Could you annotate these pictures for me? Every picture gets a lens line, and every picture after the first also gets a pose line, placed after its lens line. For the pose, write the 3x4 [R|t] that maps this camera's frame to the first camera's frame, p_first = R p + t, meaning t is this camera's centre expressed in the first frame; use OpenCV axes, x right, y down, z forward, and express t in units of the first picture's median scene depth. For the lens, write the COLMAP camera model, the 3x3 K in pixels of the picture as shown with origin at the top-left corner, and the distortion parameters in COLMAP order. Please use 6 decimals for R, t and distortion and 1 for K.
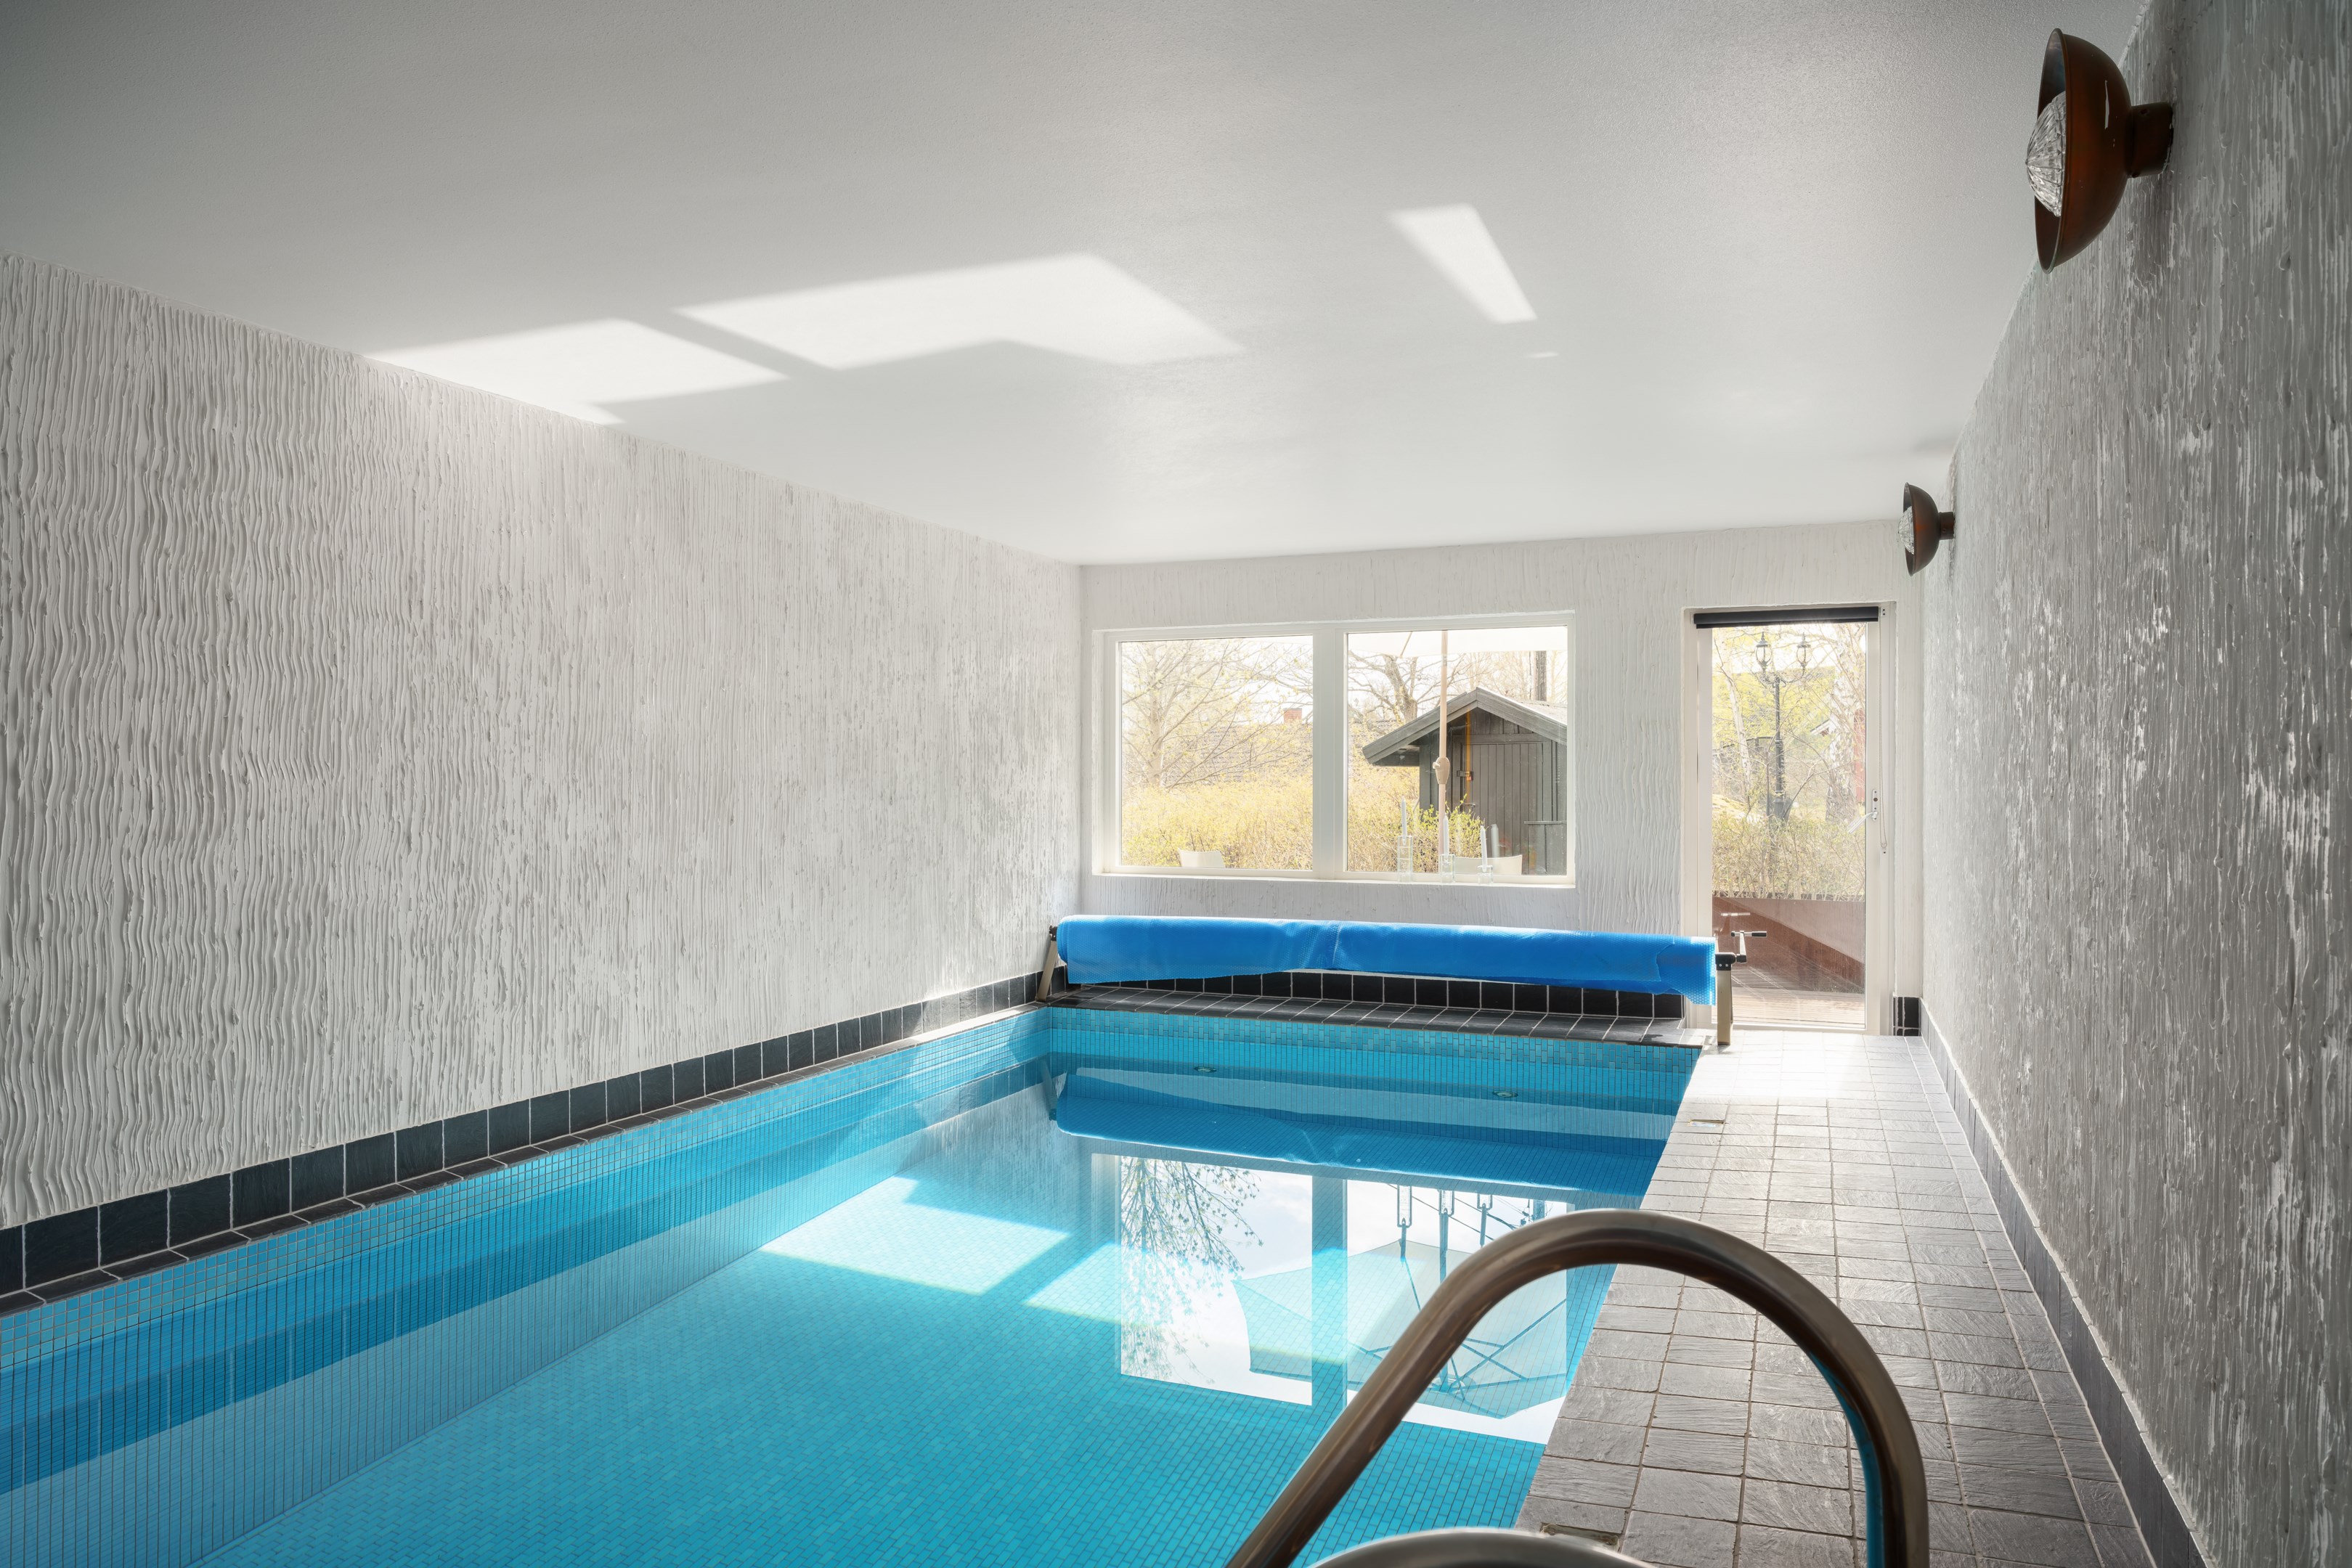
lens RADIAL K [[1528.0, 0, 1186.2], [0, 1528.0, 775.8], [0, 0, 1]] dist [0.000192, -0.003886]
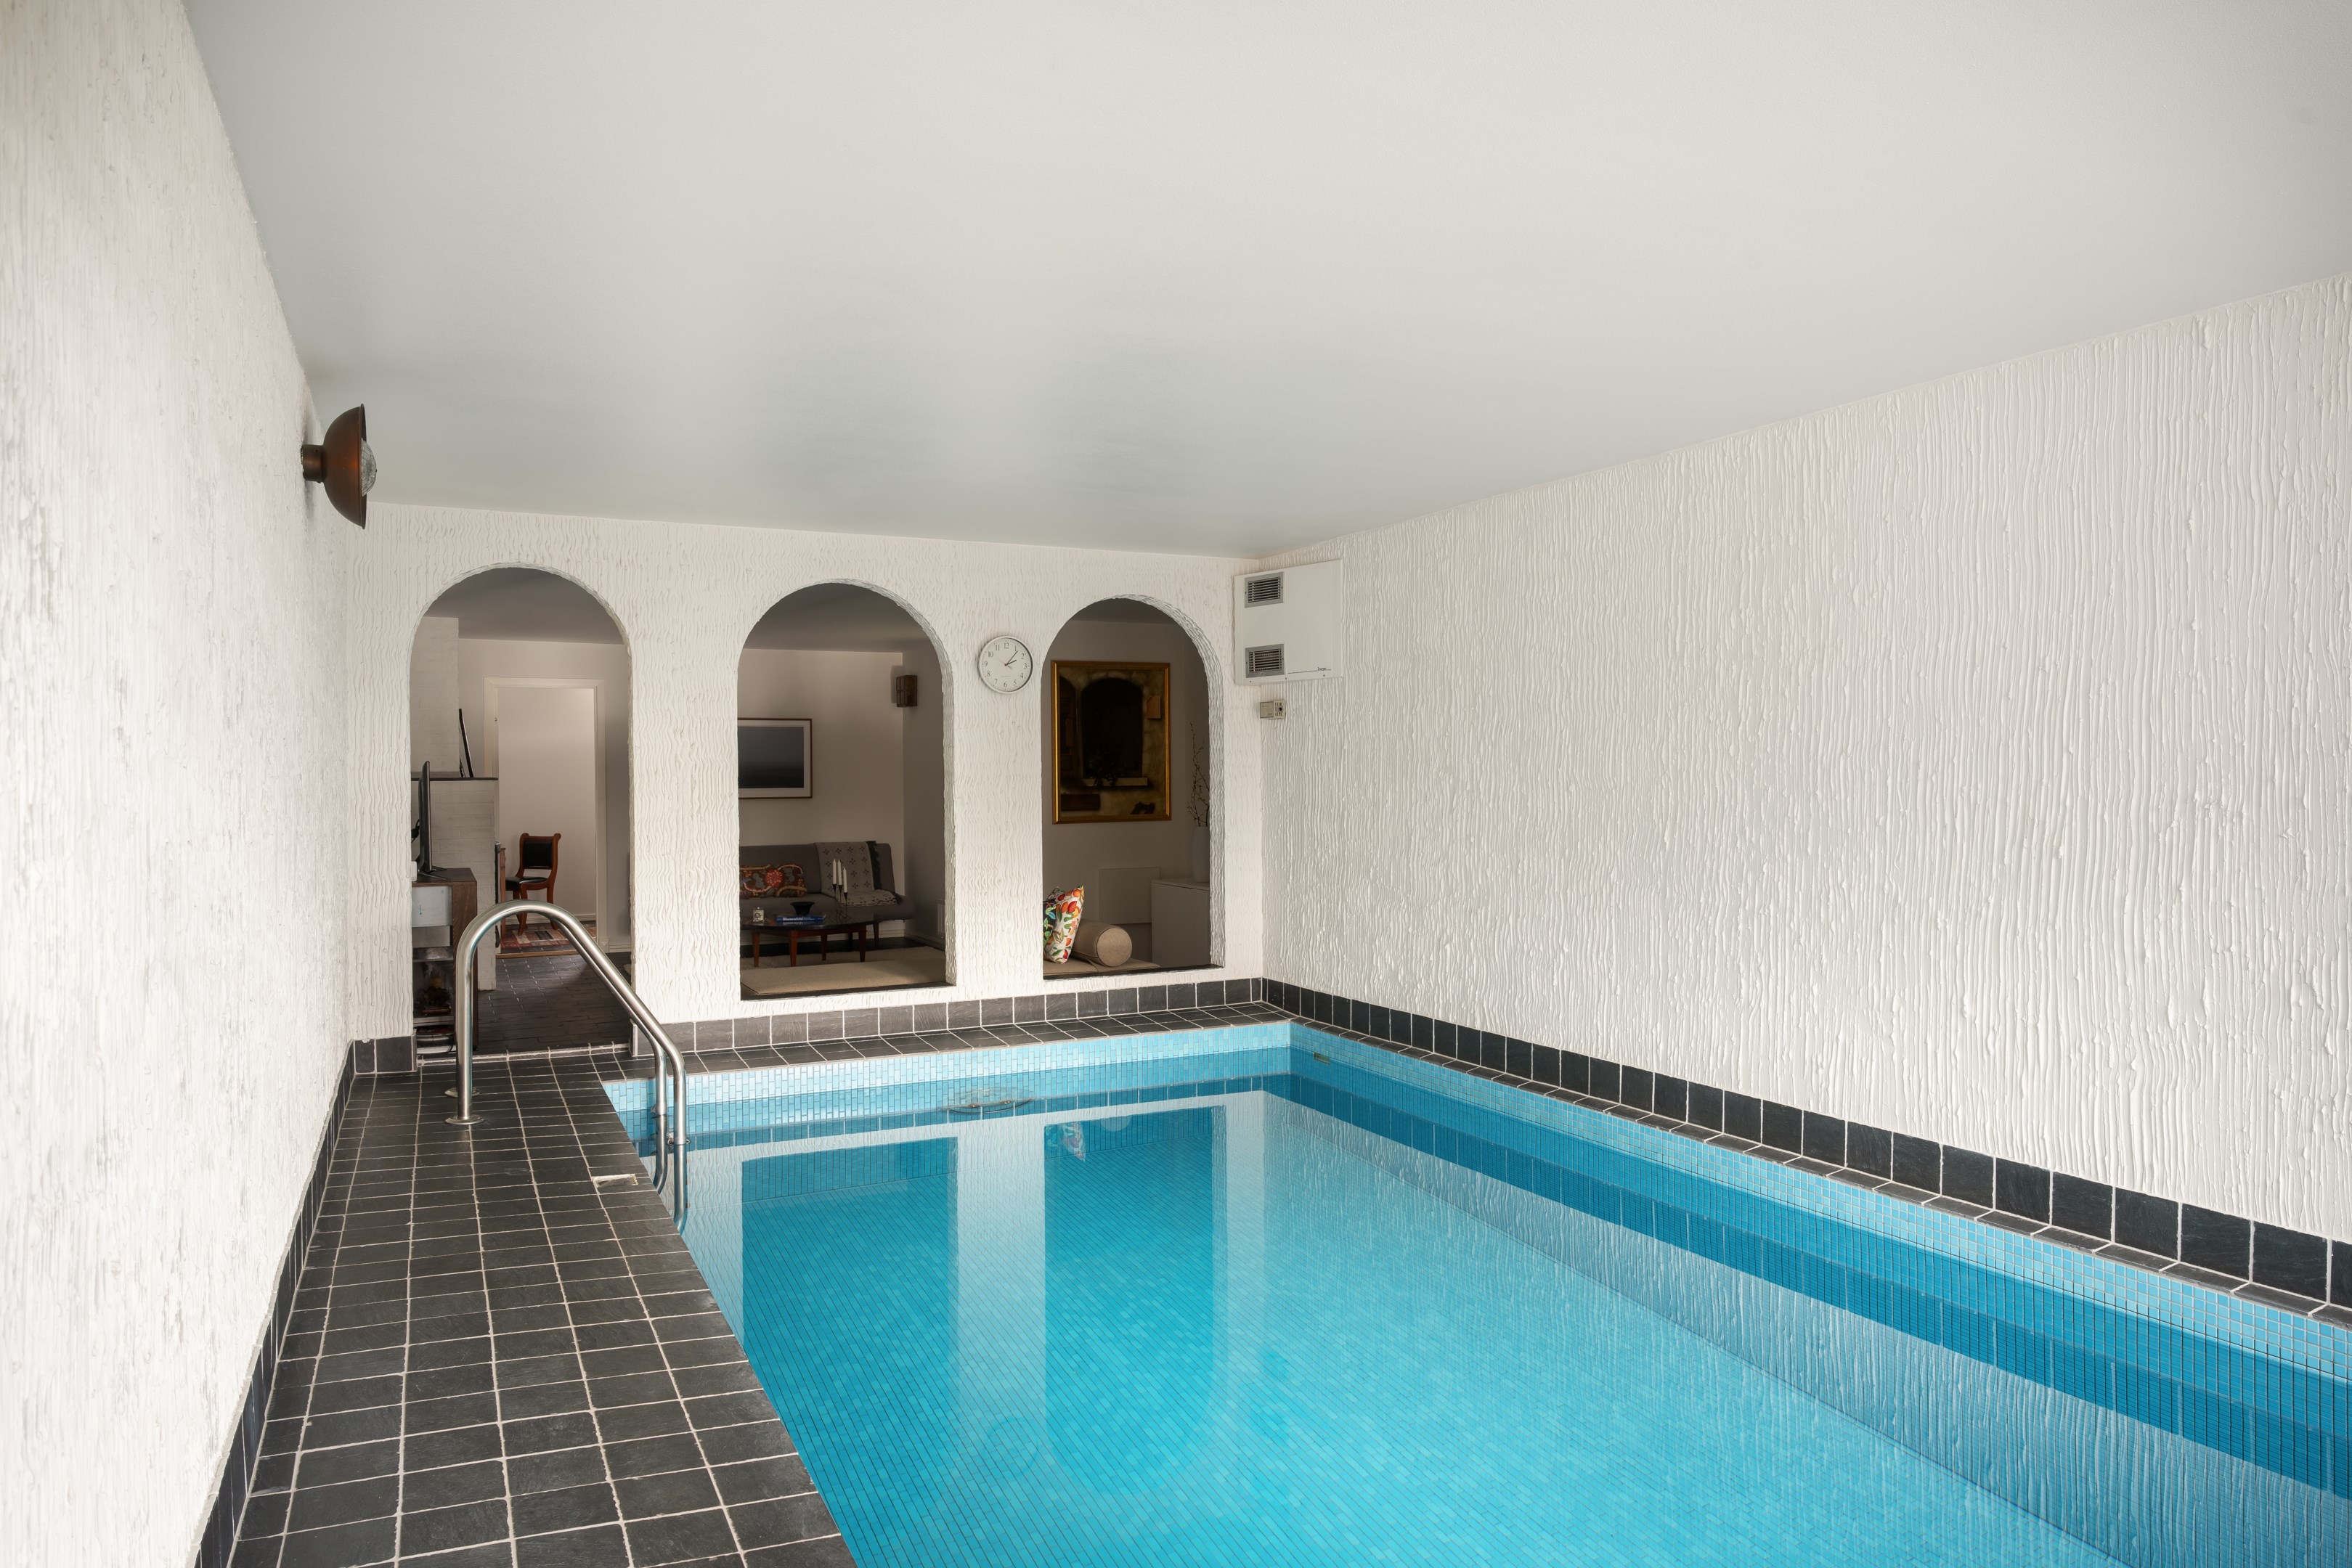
lens RADIAL K [[1528.0, 0, 1178.8], [0, 1528.0, 789.1], [0, 0, 1]] dist [0.000192, -0.003886]
pose [[-0.677058, 0.001358, -0.735928, 0.560256], [-0.000936, 0.999996, 0.002706, 0.001216], [0.735929, 0.002521, -0.677054, 1.335990]]
